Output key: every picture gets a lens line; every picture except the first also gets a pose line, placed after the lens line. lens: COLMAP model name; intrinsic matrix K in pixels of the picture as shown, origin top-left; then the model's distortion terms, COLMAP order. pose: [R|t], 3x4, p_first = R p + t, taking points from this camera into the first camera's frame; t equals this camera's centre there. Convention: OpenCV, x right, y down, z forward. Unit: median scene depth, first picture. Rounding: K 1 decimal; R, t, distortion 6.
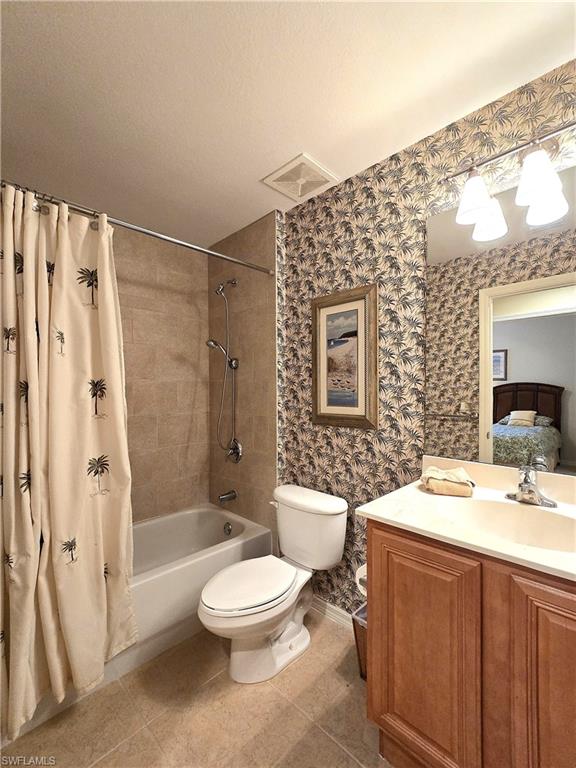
lens RADIAL K [[310.6, 0, 290.3], [0, 310.6, 386.5], [0, 0, 1]] dist [-0.002478, -0.000490]
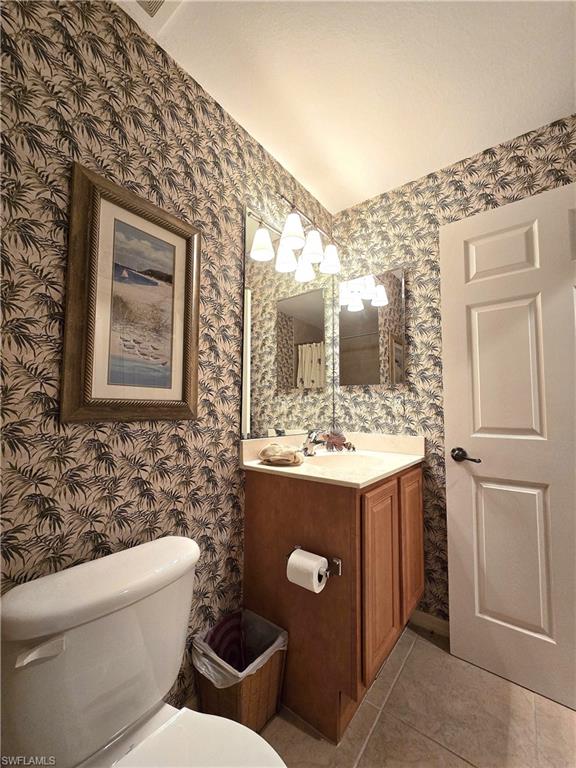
lens RADIAL K [[310.6, 0, 289.6], [0, 310.6, 390.9], [0, 0, 1]] dist [-0.002478, -0.000490]
pose [[-0.091236, 0.070069, 0.993361, -0.465446], [-0.014108, 0.997330, -0.071644, 0.115342], [-0.995729, -0.020551, -0.090004, 0.800581]]
